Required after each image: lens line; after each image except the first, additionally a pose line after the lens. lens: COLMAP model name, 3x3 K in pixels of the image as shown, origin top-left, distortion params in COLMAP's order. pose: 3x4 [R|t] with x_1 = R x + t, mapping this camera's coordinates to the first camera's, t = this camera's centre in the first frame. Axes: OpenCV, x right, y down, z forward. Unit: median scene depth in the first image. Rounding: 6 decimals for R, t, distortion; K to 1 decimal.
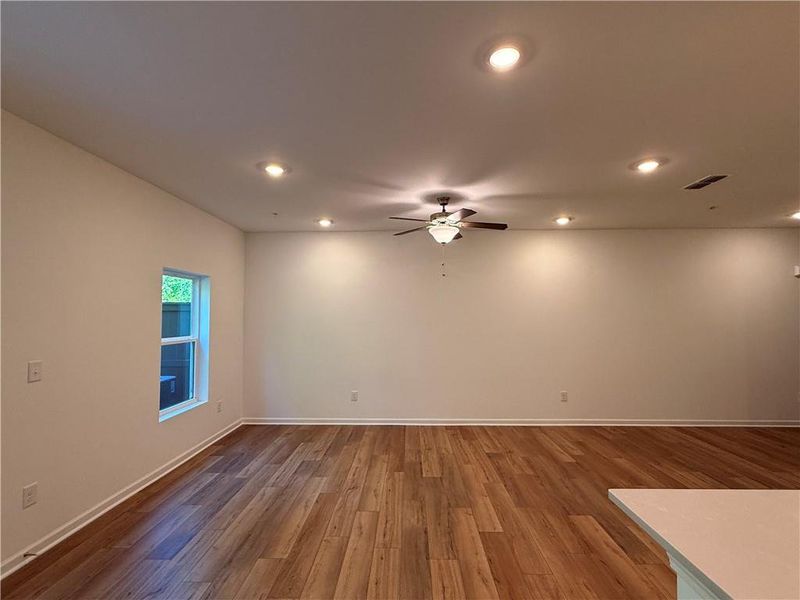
lens RADIAL K [[380.6, 0, 401.3], [0, 380.6, 300.9], [0, 0, 1]] dist [0.001271, -0.000194]
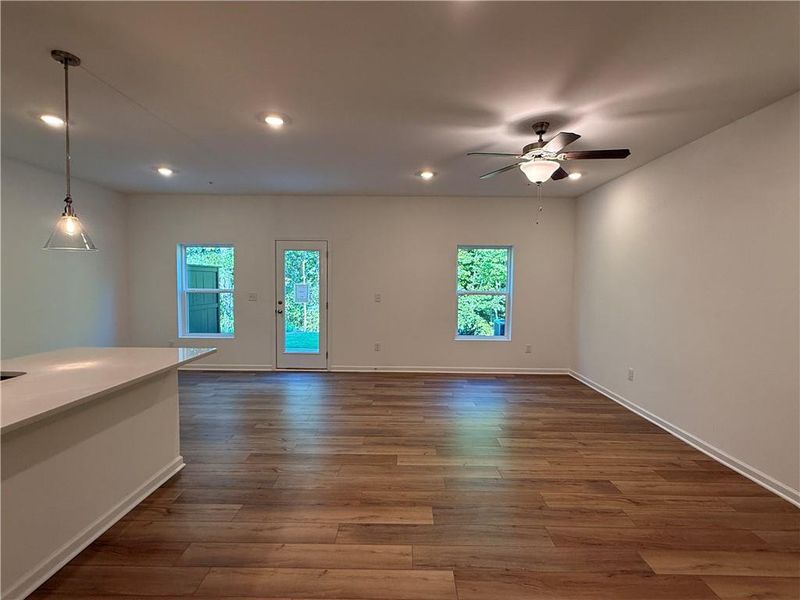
lens RADIAL K [[380.6, 0, 401.3], [0, 380.6, 300.9], [0, 0, 1]] dist [0.001271, -0.000194]
pose [[0.014516, 0.057091, -0.998263, 0.919763], [0.029477, 0.997910, 0.057500, 0.042954], [0.999460, -0.030260, 0.012803, 0.687347]]
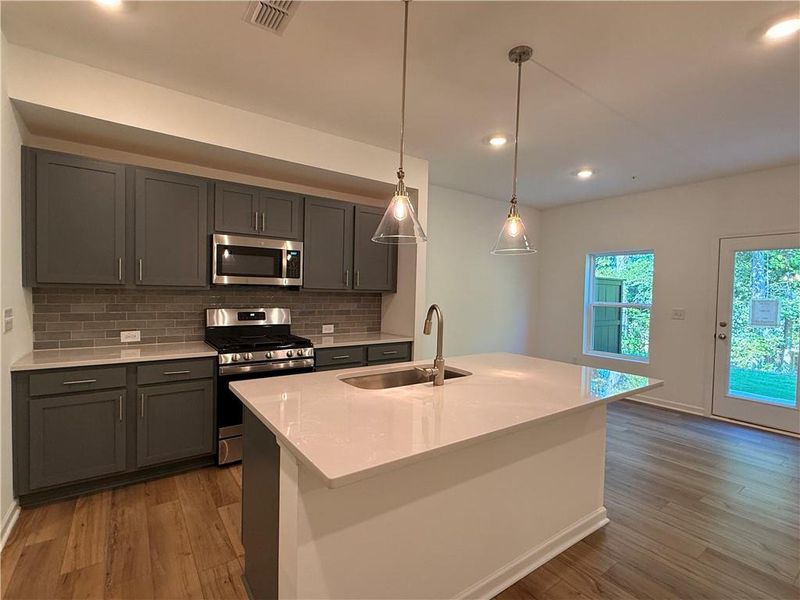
lens RADIAL K [[380.6, 0, 401.3], [0, 380.6, 300.9], [0, 0, 1]] dist [0.001271, -0.000194]
pose [[-0.798012, 0.000178, -0.602642, 0.794390], [0.004302, 0.999976, -0.005401, 0.057147], [0.602626, -0.006903, -0.797994, 0.540167]]
